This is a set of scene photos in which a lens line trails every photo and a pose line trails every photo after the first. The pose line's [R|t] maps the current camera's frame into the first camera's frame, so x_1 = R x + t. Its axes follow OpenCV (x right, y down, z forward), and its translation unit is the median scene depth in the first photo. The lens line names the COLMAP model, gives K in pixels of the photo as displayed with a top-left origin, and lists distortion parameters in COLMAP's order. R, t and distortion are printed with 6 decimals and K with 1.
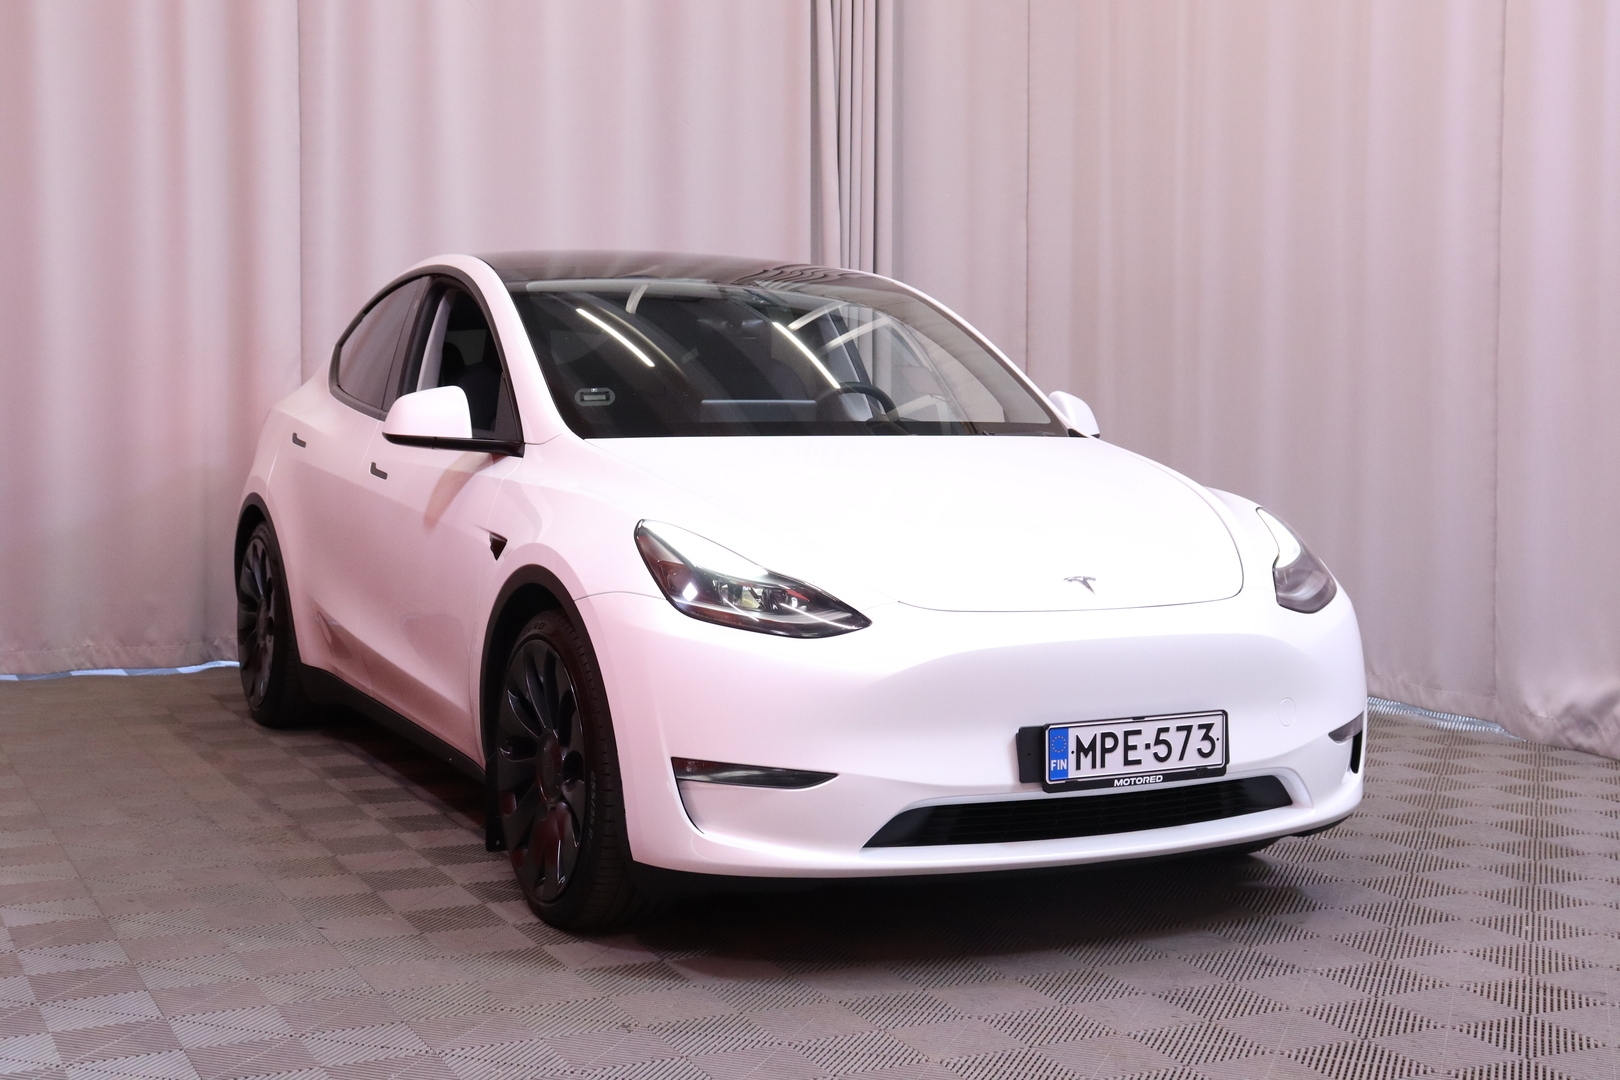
lens RADIAL K [[2162.4, 0, 785.2], [0, 2162.4, 591.3], [0, 0, 1]] dist [0.072540, 0.000000]
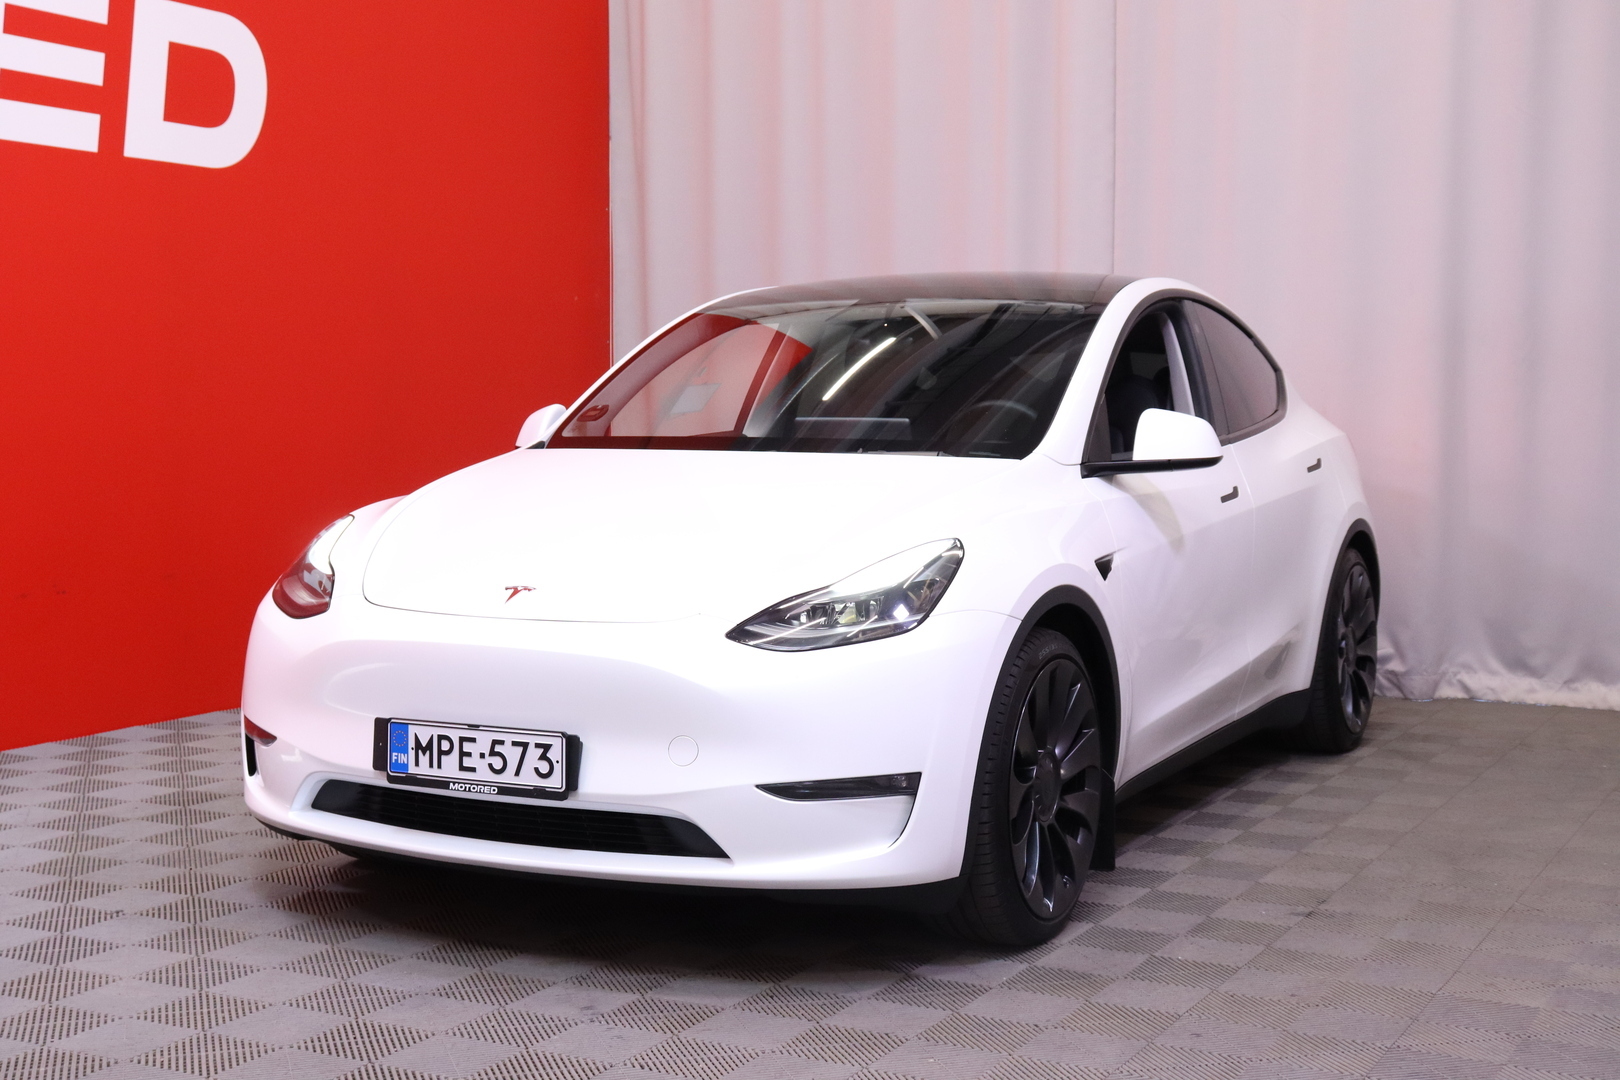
lens RADIAL K [[2162.4, 0, 804.0], [0, 2162.4, 547.7], [0, 0, 1]] dist [0.072540, 0.000000]
pose [[0.577273, 0.052012, -0.814893, 1.070854], [-0.081322, 0.996670, 0.006006, -0.042900], [0.812492, 0.062801, 0.579580, 0.534295]]
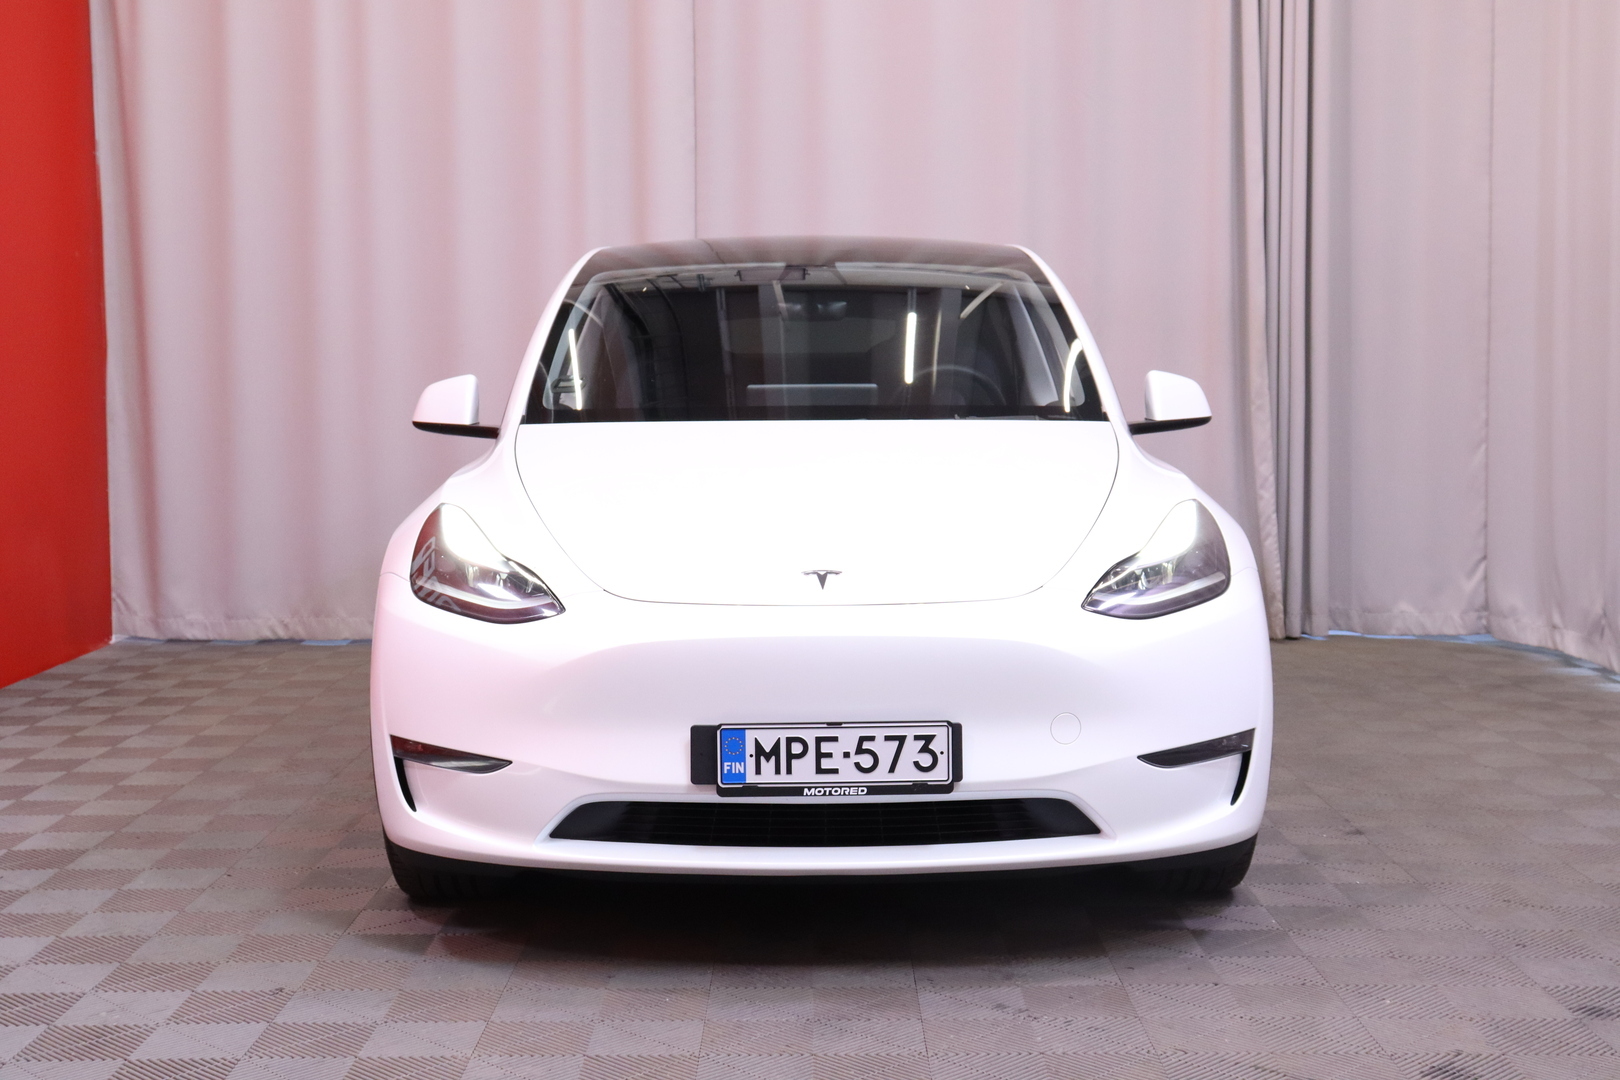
lens RADIAL K [[2162.4, 0, 809.2], [0, 2162.4, 536.5], [0, 0, 1]] dist [0.072540, 0.000000]
pose [[0.899326, 0.022488, -0.436700, 0.558161], [-0.029807, 0.999507, -0.009913, -0.012551], [0.436262, 0.021932, 0.899552, 0.155794]]
